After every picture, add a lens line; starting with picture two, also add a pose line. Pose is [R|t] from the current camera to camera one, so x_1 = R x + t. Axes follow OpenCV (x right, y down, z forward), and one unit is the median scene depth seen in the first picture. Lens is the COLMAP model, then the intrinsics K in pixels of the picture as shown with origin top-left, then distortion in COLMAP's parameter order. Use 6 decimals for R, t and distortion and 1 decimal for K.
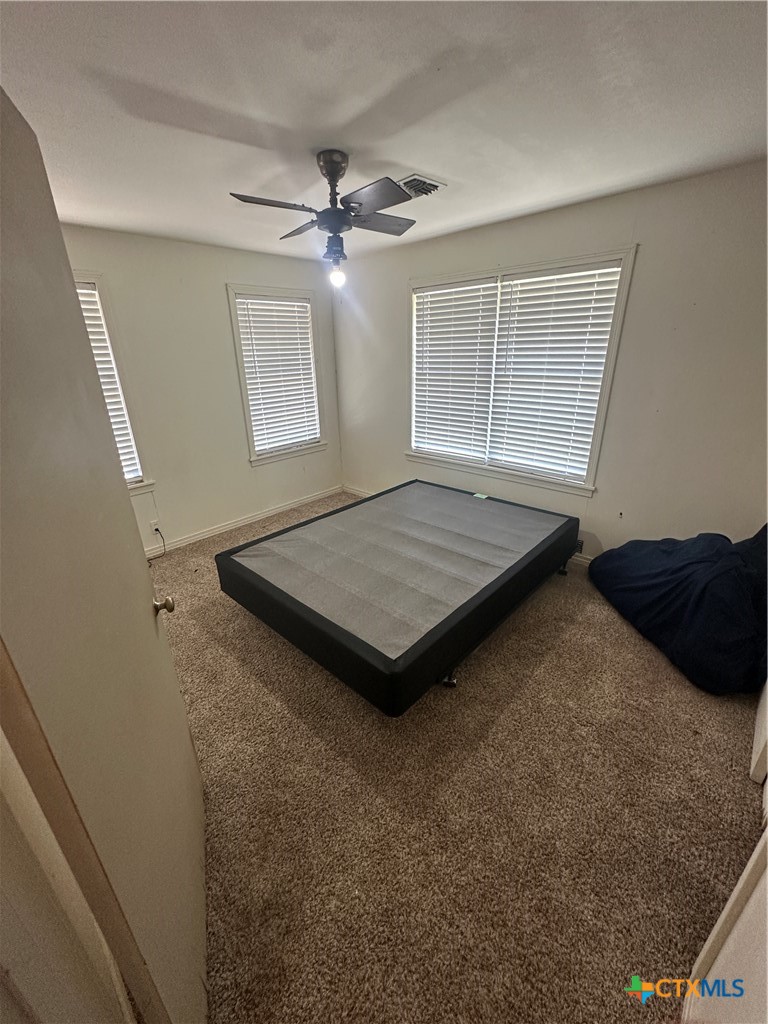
lens RADIAL K [[411.4, 0, 387.0], [0, 411.4, 514.4], [0, 0, 1]] dist [-0.003175, 0.001577]
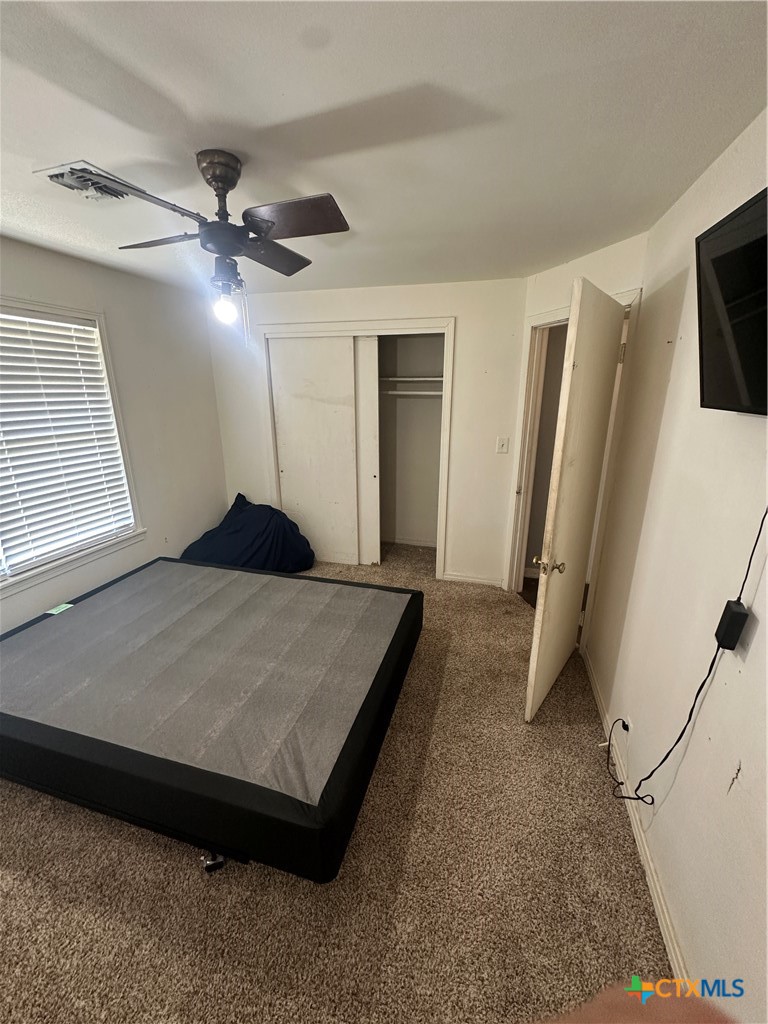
lens RADIAL K [[411.4, 0, 385.2], [0, 411.4, 509.1], [0, 0, 1]] dist [-0.003175, 0.001577]
pose [[-0.454575, -0.230248, 0.860435, -0.705582], [0.349414, 0.842481, 0.410043, -0.343003], [-0.819312, 0.487043, -0.302519, 0.841916]]
